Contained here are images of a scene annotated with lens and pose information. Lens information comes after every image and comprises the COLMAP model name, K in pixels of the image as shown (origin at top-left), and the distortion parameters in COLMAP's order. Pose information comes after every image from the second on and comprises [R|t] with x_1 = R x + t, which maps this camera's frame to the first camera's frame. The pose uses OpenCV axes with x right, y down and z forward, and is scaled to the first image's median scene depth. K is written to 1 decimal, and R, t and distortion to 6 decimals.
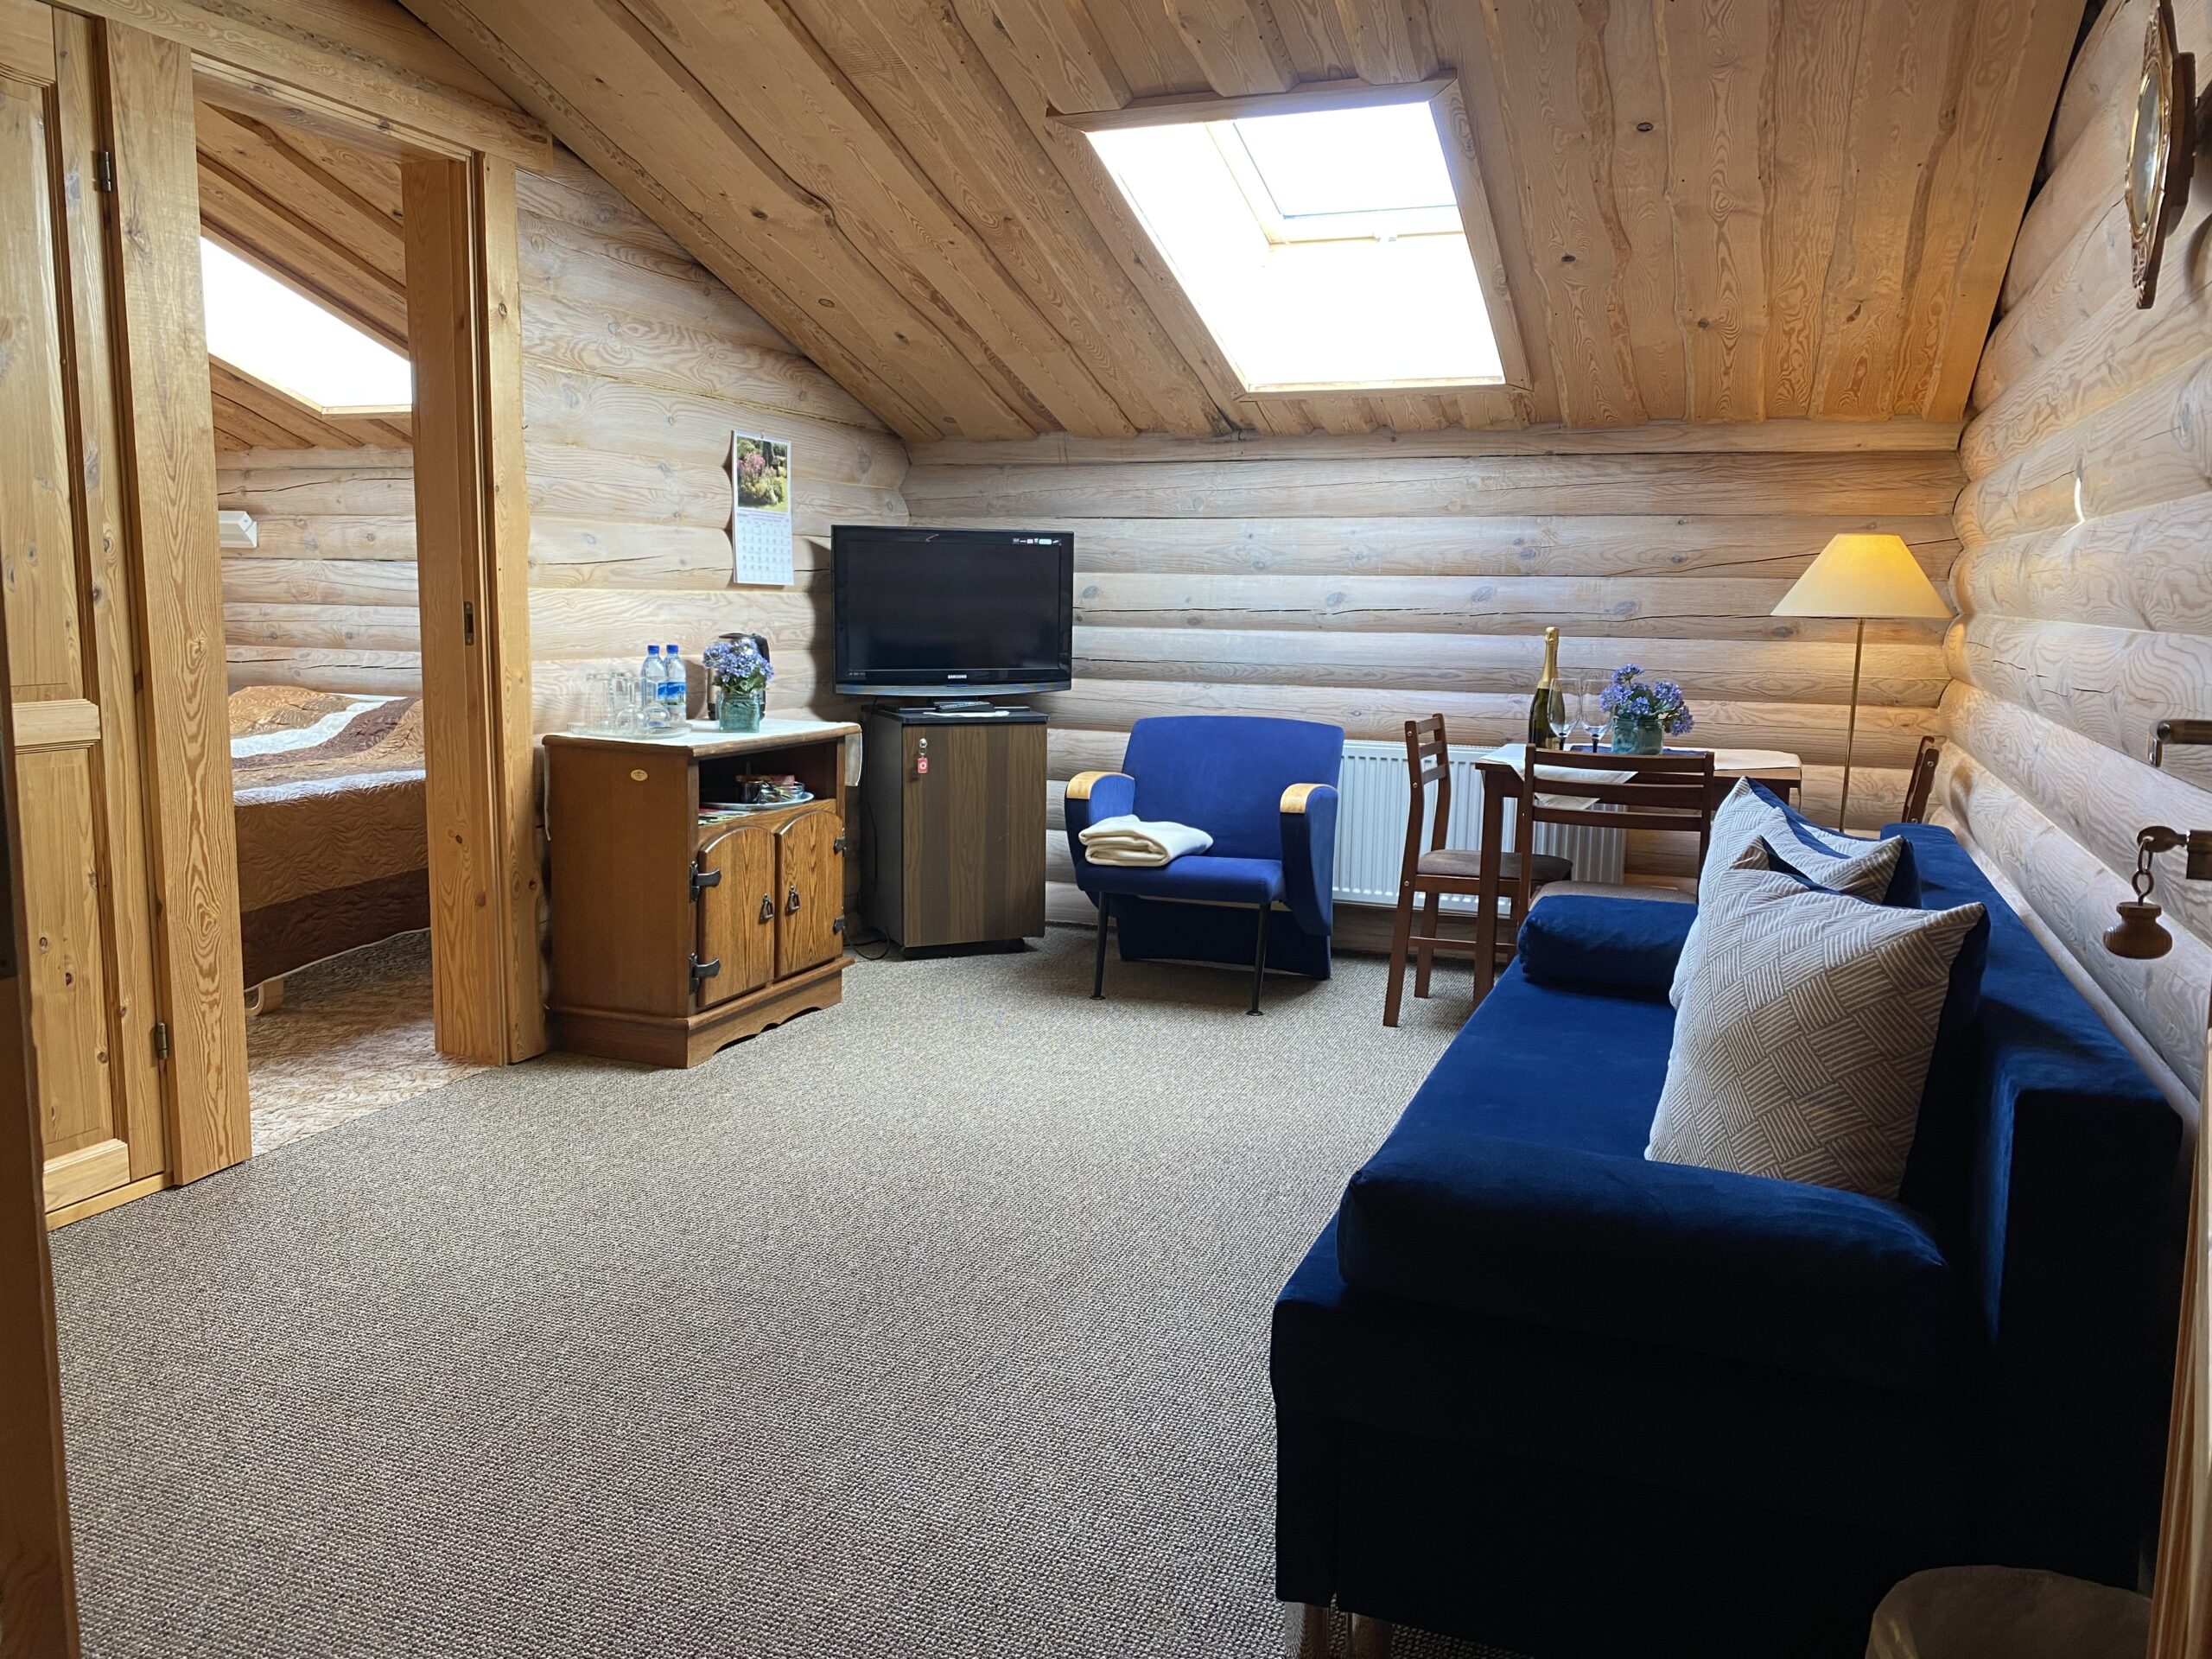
lens RADIAL K [[1697.6, 0, 1099.9], [0, 1697.6, 840.6], [0, 0, 1]] dist [0.000392, -0.027553]
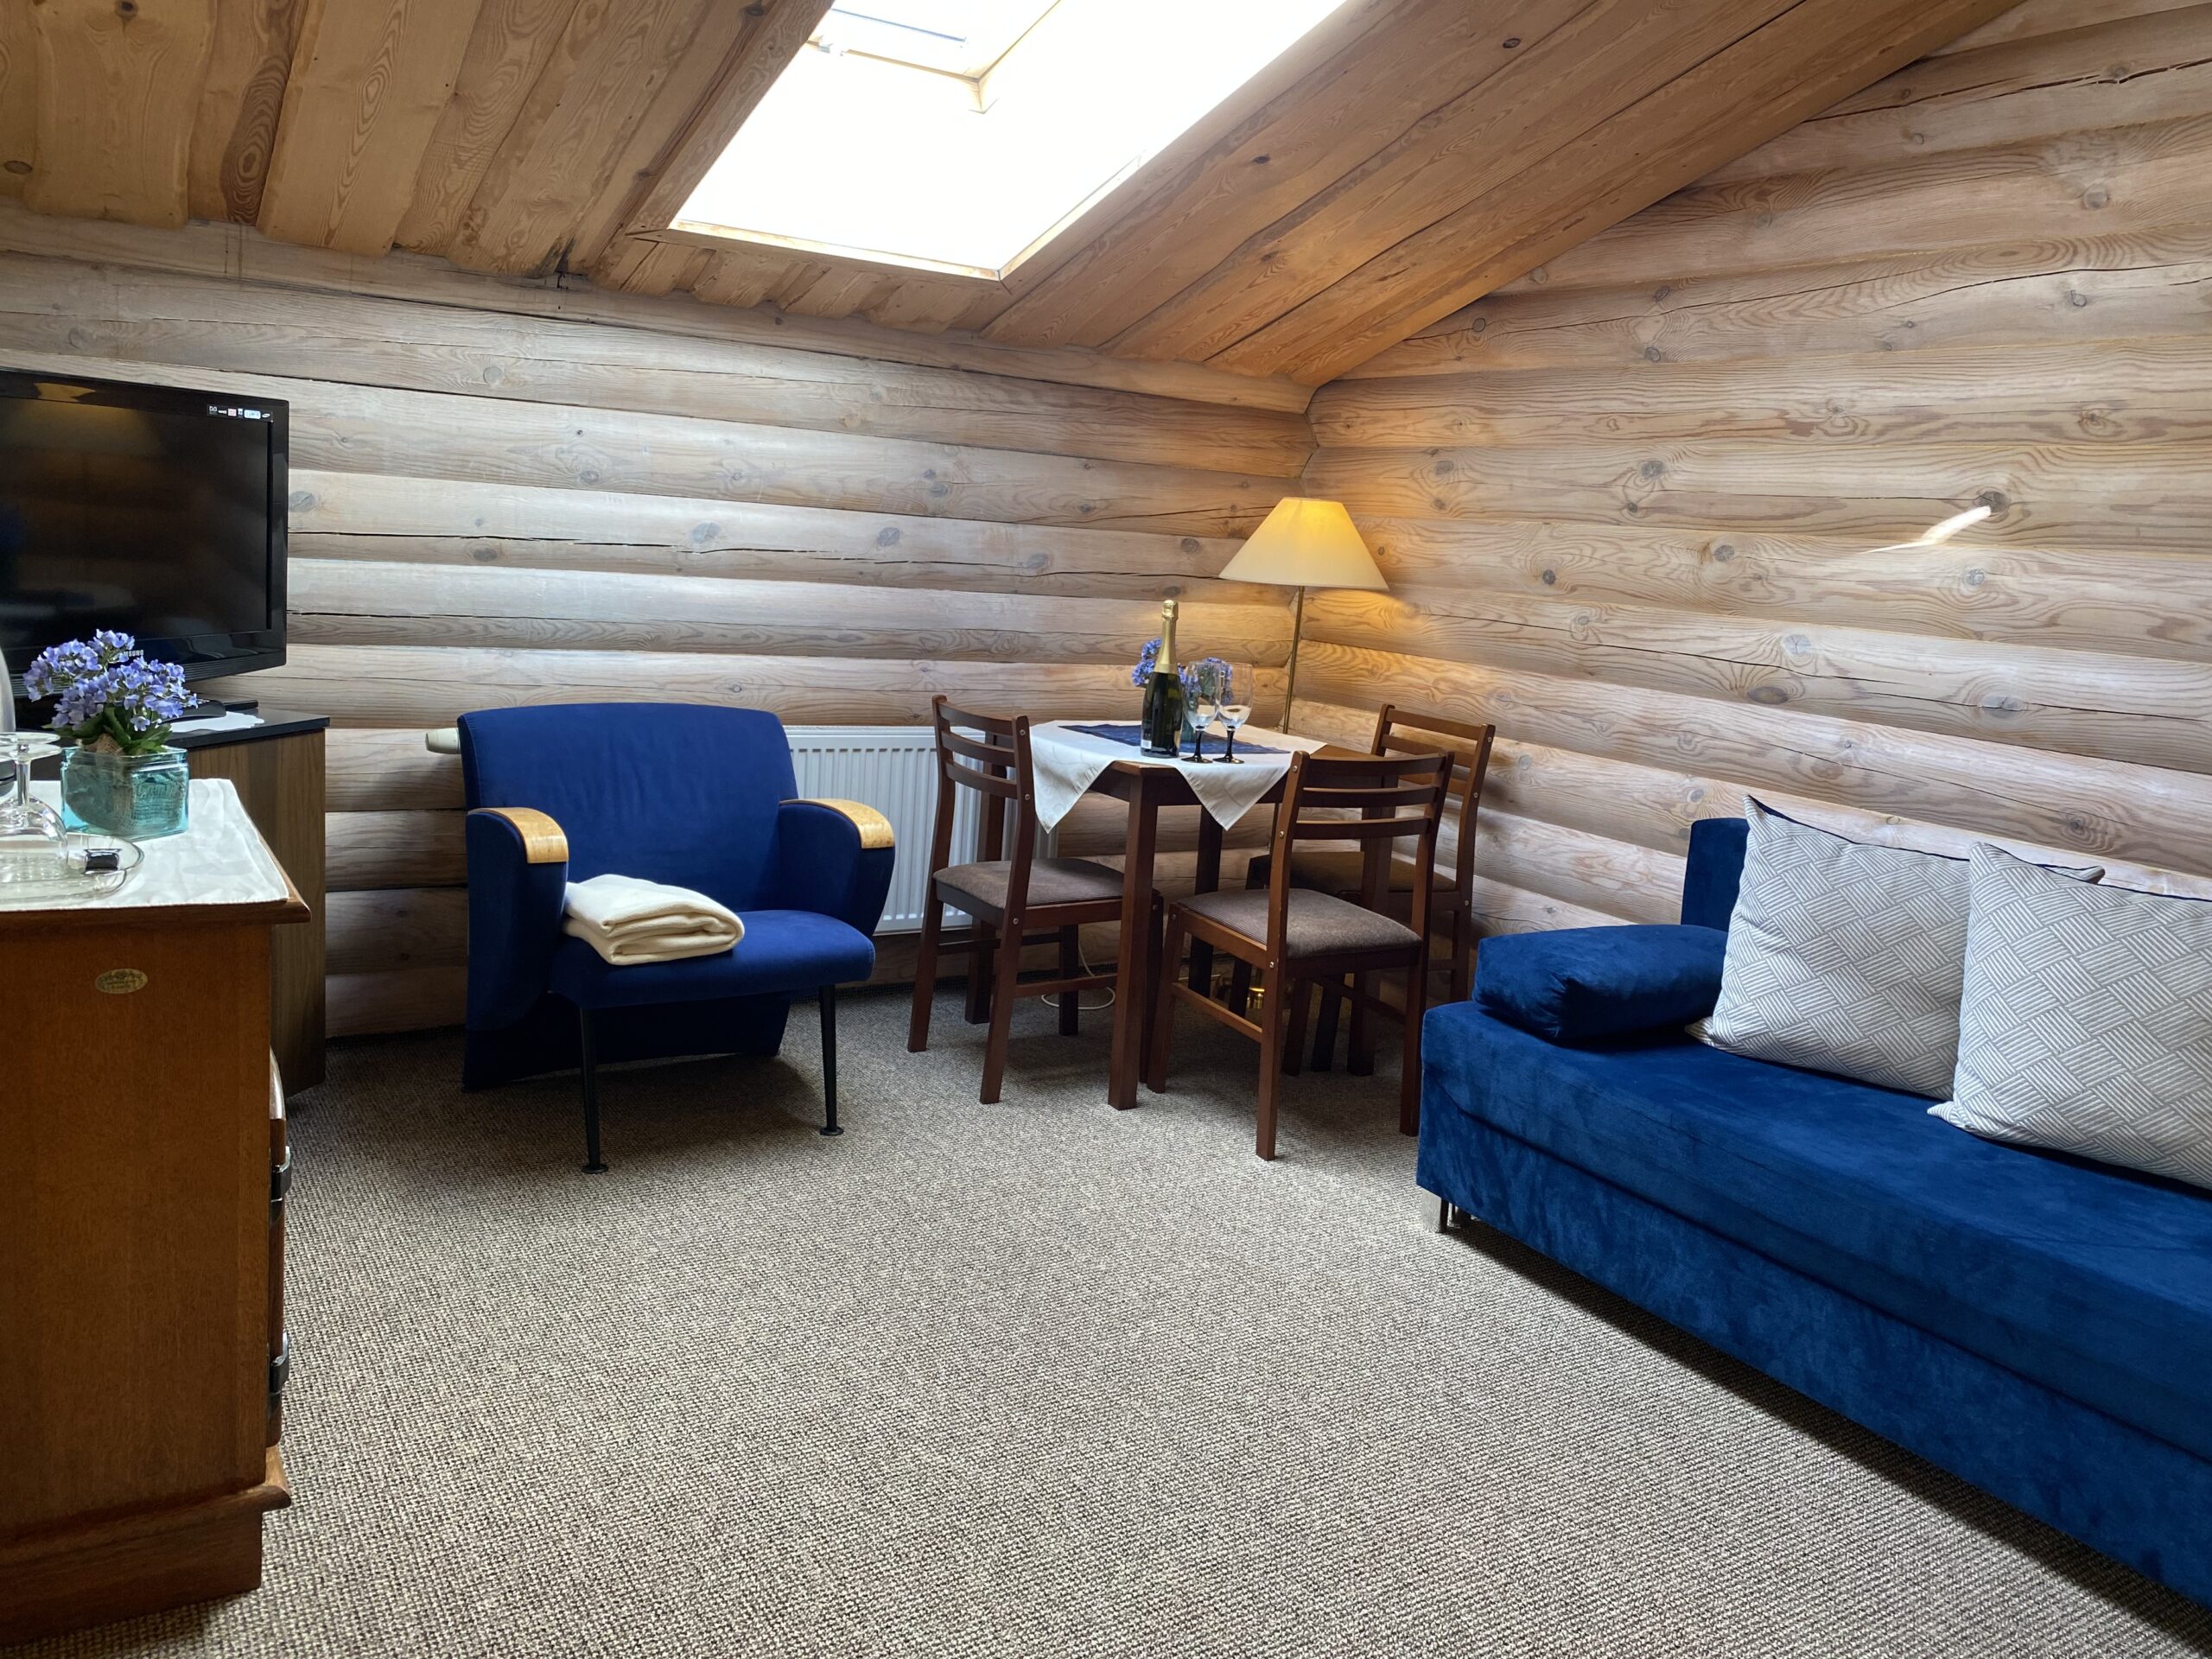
lens RADIAL K [[1697.6, 0, 1114.7], [0, 1697.6, 815.7], [0, 0, 1]] dist [0.000392, -0.027553]
pose [[0.583404, -0.106177, 0.805212, -0.367065], [0.046609, 0.994161, 0.097323, -0.086845], [-0.810843, -0.019249, 0.584947, 0.442451]]
